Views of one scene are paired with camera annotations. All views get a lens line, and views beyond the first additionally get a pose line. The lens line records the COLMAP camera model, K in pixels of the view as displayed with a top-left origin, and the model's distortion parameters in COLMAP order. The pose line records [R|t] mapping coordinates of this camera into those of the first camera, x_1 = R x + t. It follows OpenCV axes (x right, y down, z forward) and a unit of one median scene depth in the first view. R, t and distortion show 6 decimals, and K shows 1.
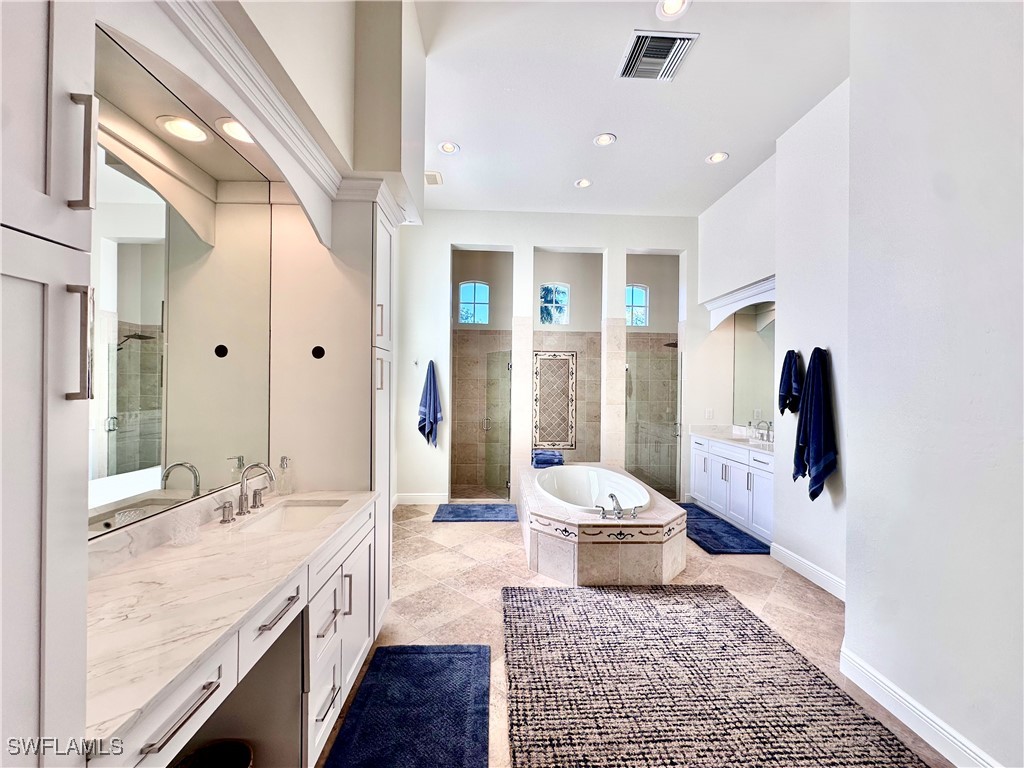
lens RADIAL K [[411.3, 0, 511.6], [0, 411.3, 385.0], [0, 0, 1]] dist [-0.006541, 0.001104]
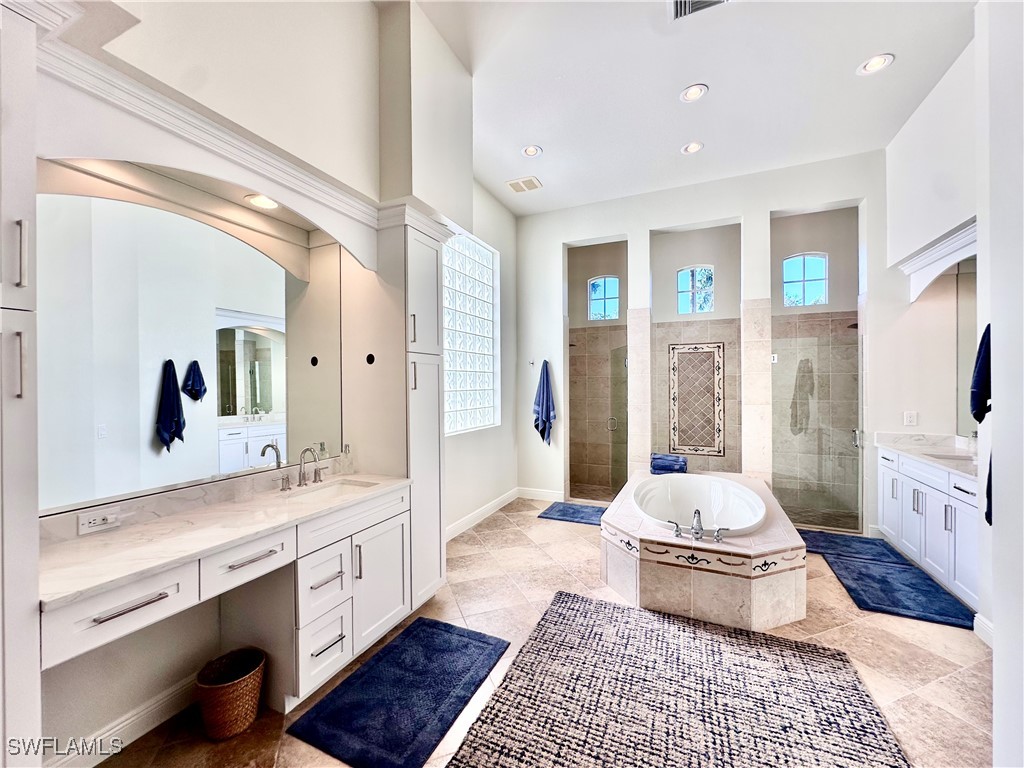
lens RADIAL K [[411.3, 0, 510.7], [0, 411.3, 385.0], [0, 0, 1]] dist [-0.006541, 0.001104]
pose [[0.891580, -0.014071, -0.452644, 0.313210], [0.015372, 0.999882, -0.000804, 0.002886], [0.452601, -0.006241, 0.891691, 0.079834]]
